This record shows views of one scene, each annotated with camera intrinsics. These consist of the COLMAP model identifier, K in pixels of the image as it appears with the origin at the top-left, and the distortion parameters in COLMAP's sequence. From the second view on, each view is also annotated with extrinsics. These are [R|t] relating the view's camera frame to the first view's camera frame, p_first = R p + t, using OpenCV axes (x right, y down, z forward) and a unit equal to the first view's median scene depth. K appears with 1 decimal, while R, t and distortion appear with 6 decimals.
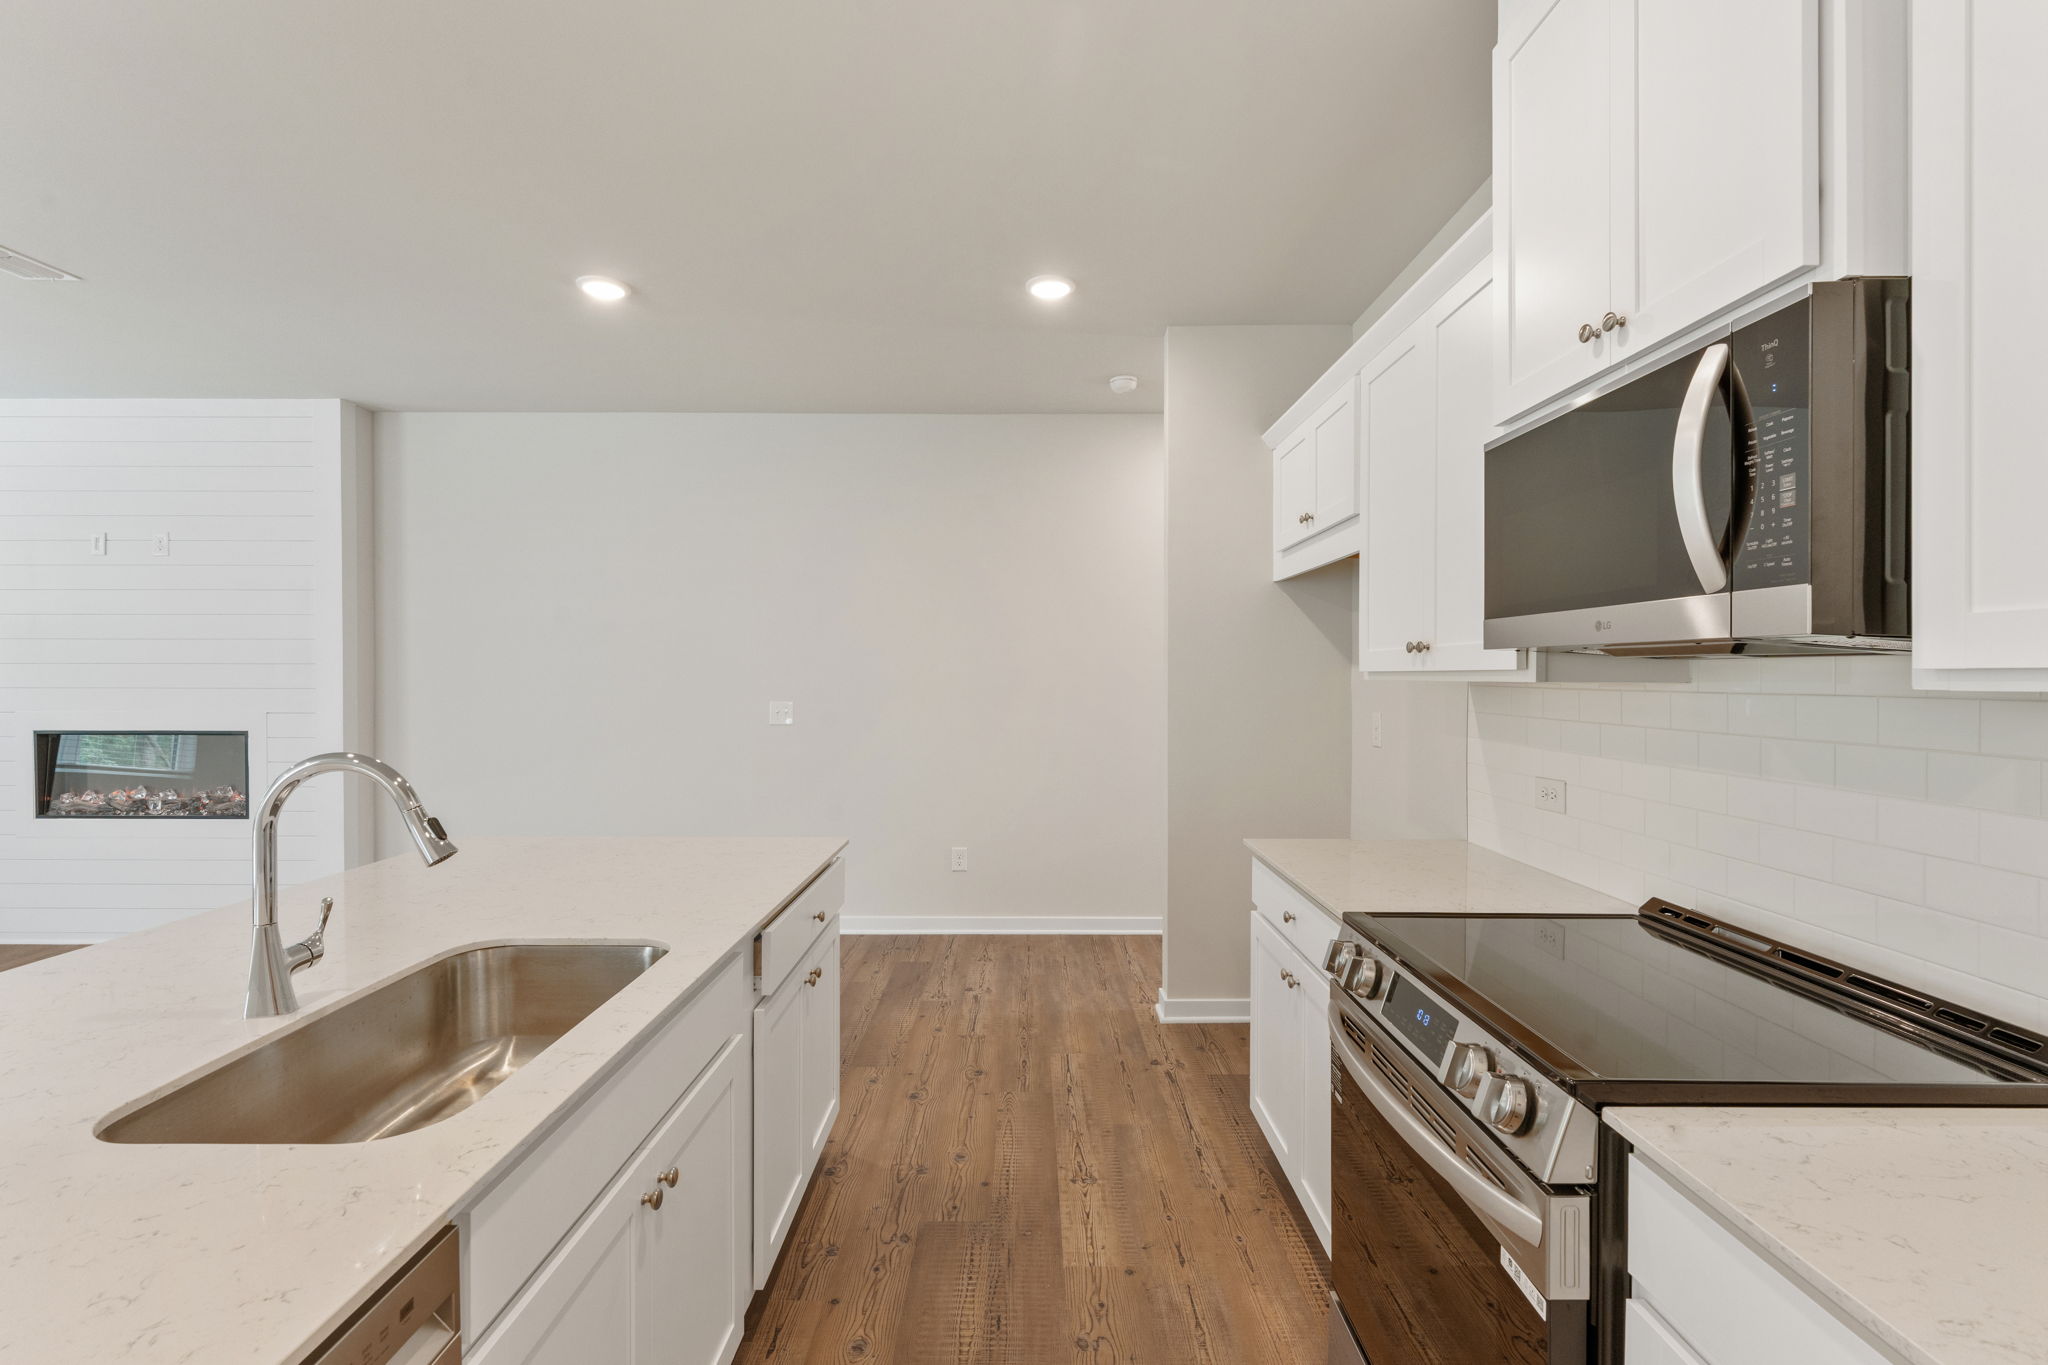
lens RADIAL K [[950.0, 0, 1024.0], [0, 950.0, 682.5], [0, 0, 1]] dist [0.001595, 0.000258]
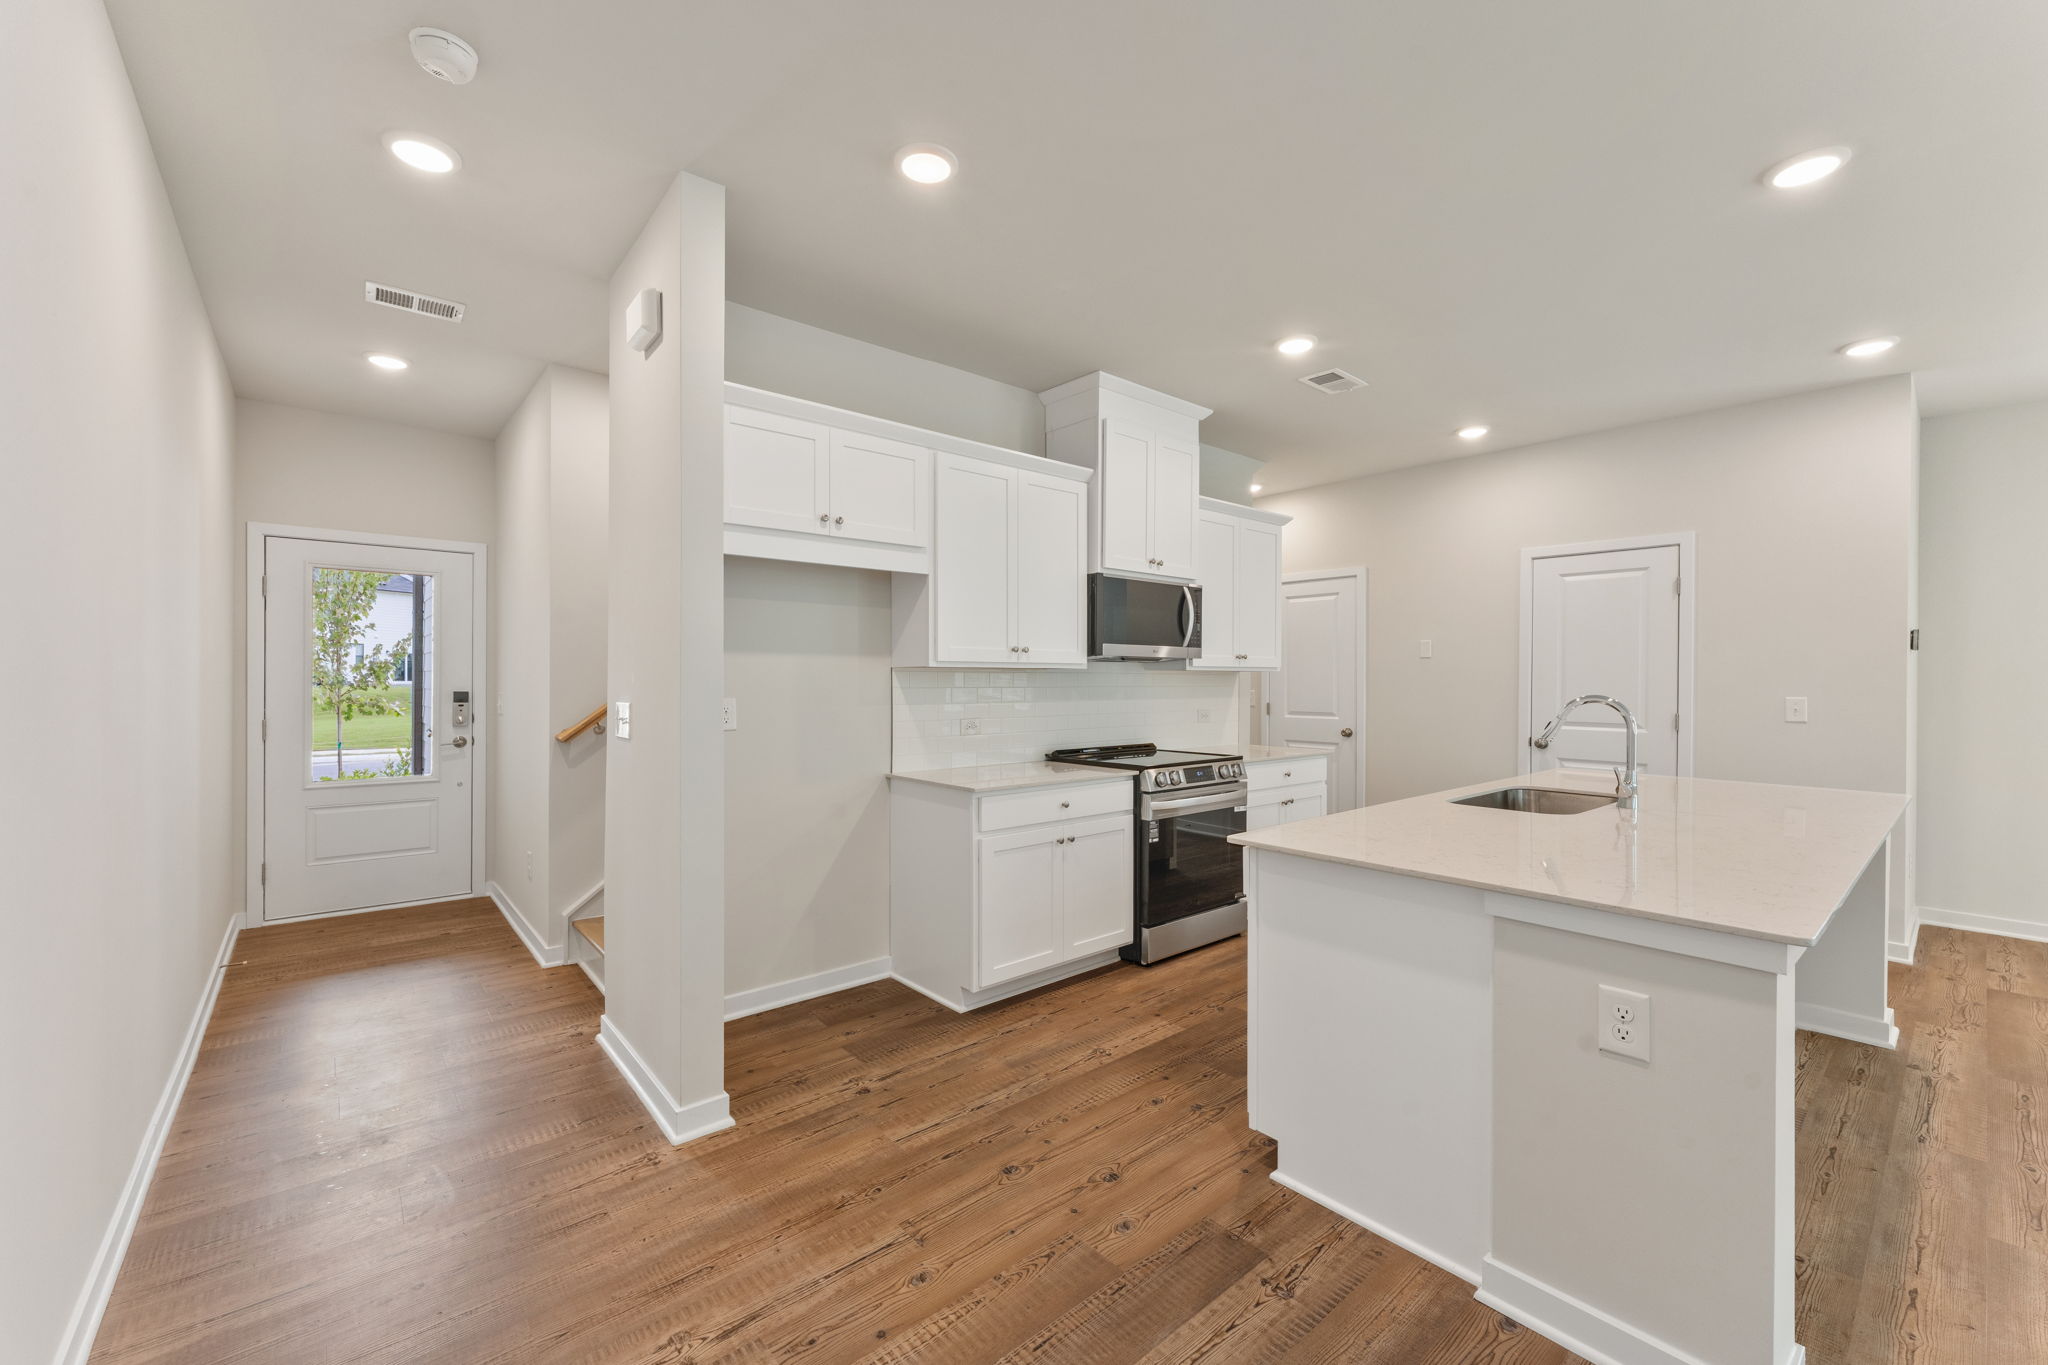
lens RADIAL K [[819.5, 0, 1024.0], [0, 819.5, 682.5], [0, 0, 1]] dist [0.000552, 0.000002]
pose [[-0.653699, -0.006208, 0.756729, -0.672431], [0.003420, 0.999932, 0.011157, 0.007551], [-0.756747, 0.009881, -0.653633, 1.714345]]
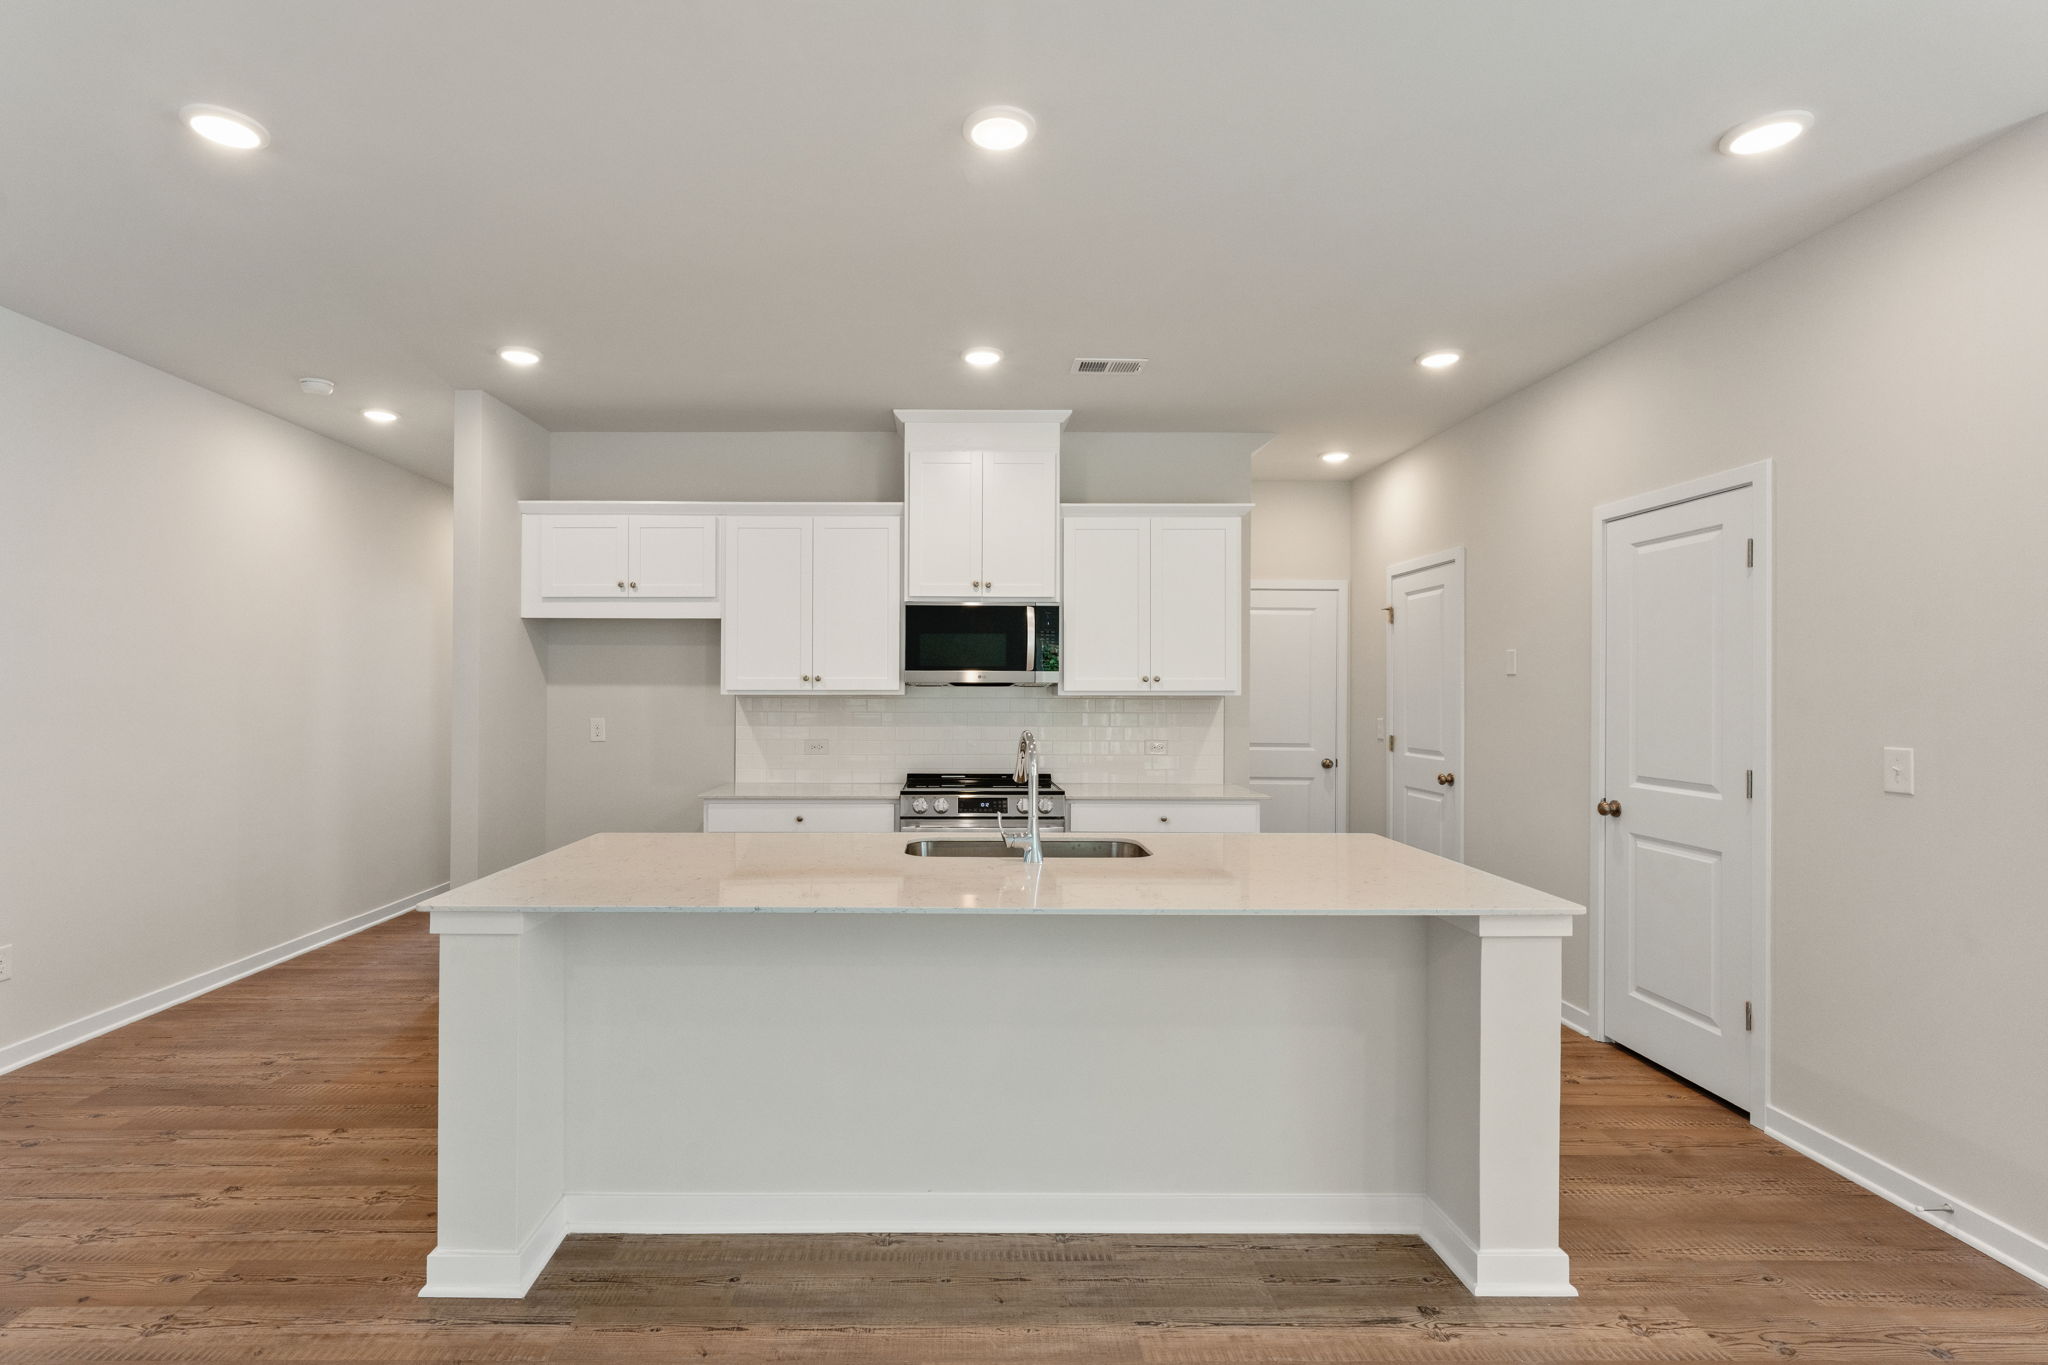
lens RADIAL K [[963.1, 0, 967.3], [0, 963.1, 690.3], [0, 0, 1]] dist [-0.001683, -0.000274]
pose [[-0.015268, 0.000637, 0.999883, -1.418486], [0.006906, 0.999976, -0.000531, -0.006718], [-0.999860, 0.006897, -0.015272, 0.581106]]
